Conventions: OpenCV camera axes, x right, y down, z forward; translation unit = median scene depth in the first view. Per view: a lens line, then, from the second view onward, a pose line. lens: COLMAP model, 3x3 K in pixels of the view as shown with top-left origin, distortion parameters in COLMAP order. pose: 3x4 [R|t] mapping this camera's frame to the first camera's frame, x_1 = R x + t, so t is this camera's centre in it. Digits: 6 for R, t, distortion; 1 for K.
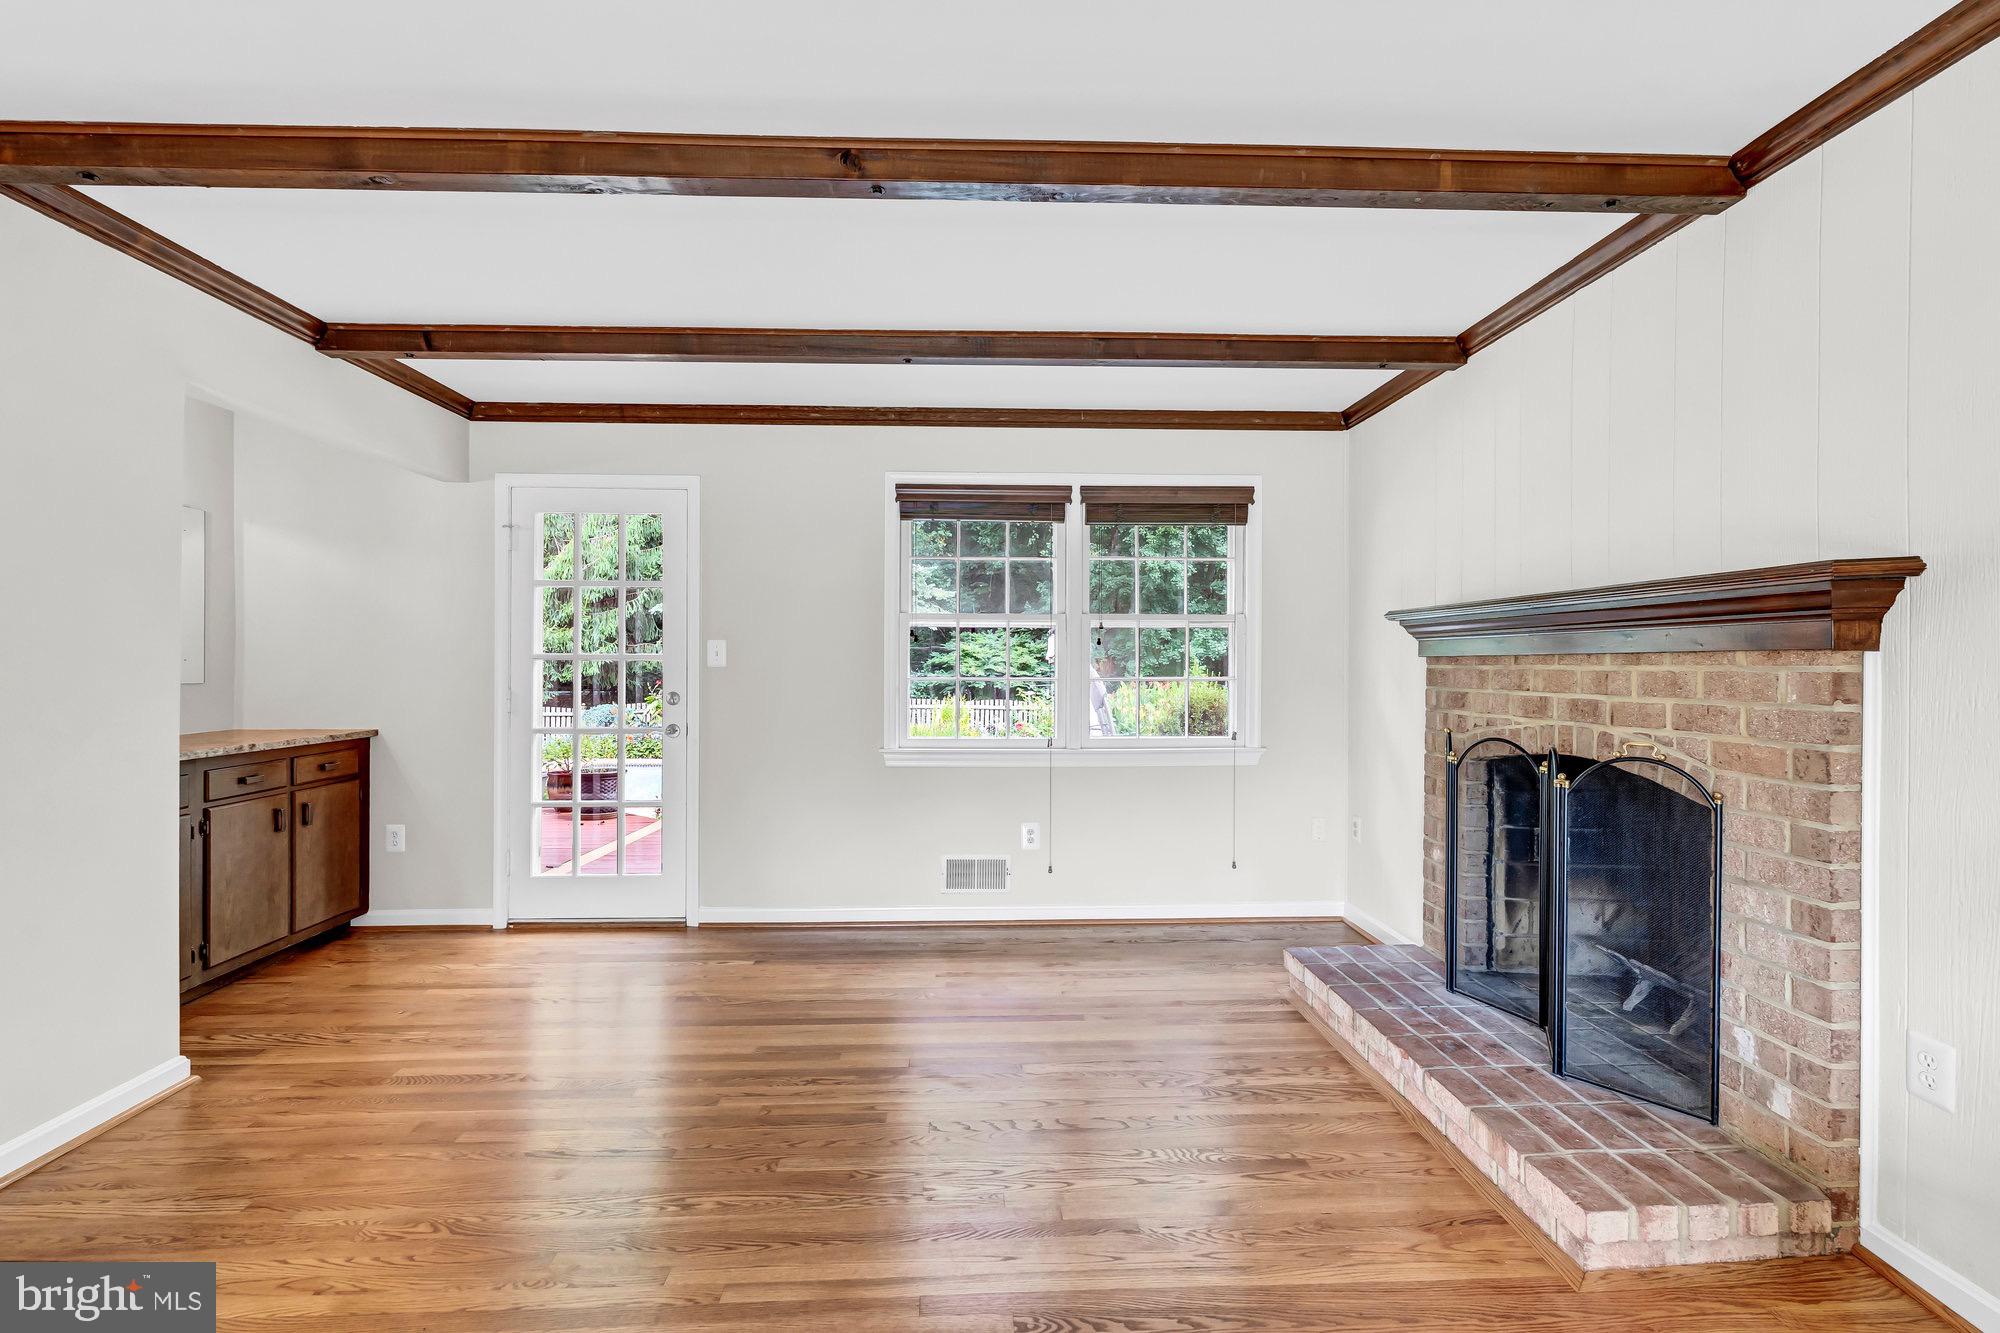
lens RADIAL K [[910.5, 0, 1005.0], [0, 910.5, 666.5], [0, 0, 1]] dist [-0.000016, -0.000538]
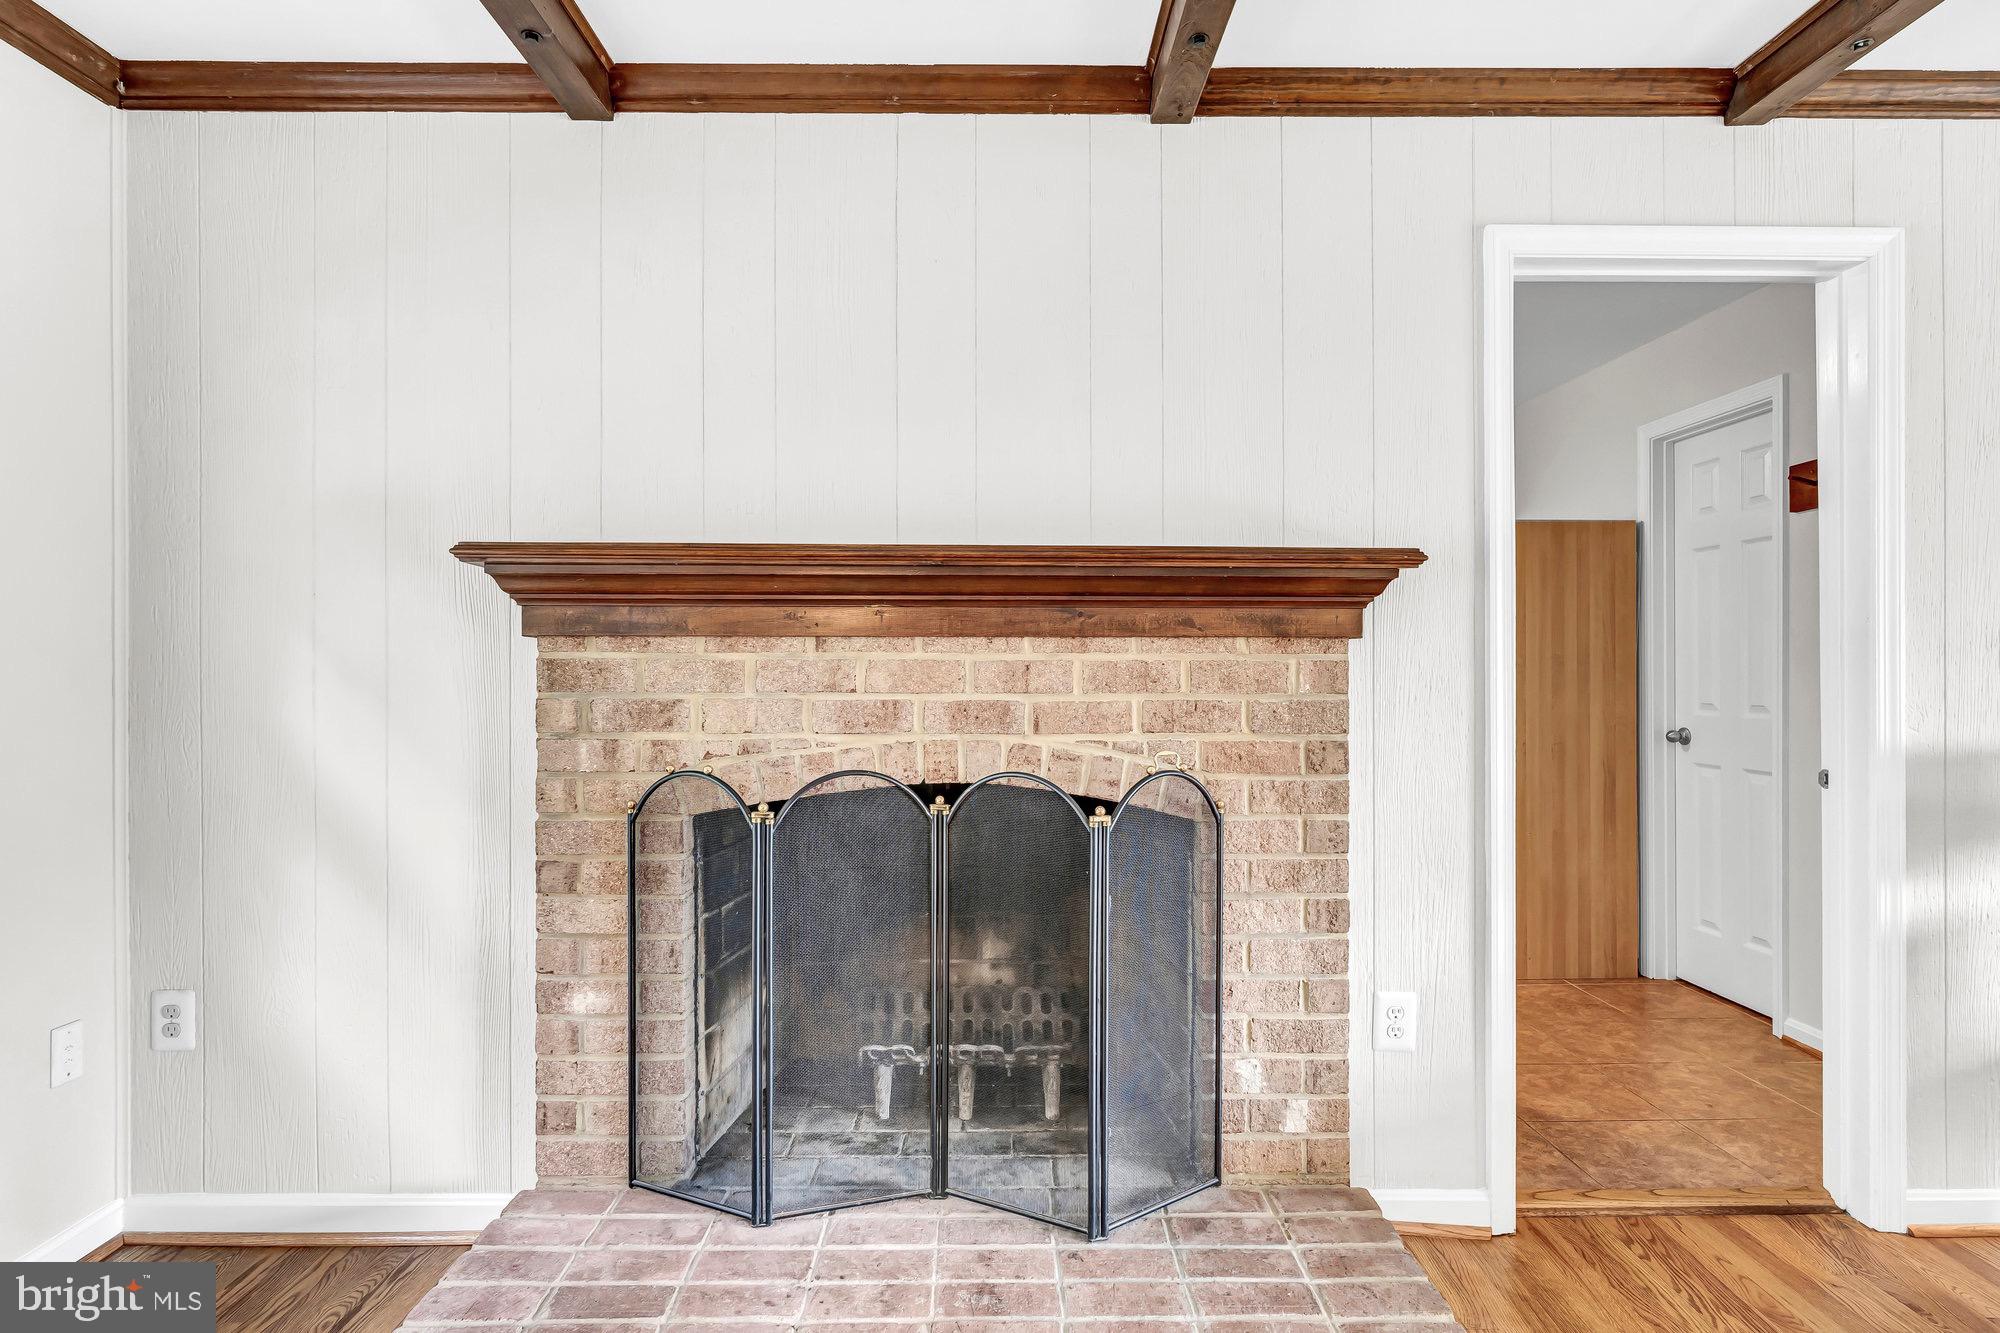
lens RADIAL K [[1060.0, 0, 1000.0], [0, 1060.0, 666.5], [0, 0, 1]] dist [-0.003729, 0.001116]
pose [[0.043142, -0.007727, 0.999039, -0.202581], [0.000582, 0.999970, 0.007709, 0.002953], [-0.999069, 0.000249, 0.043145, 1.022284]]
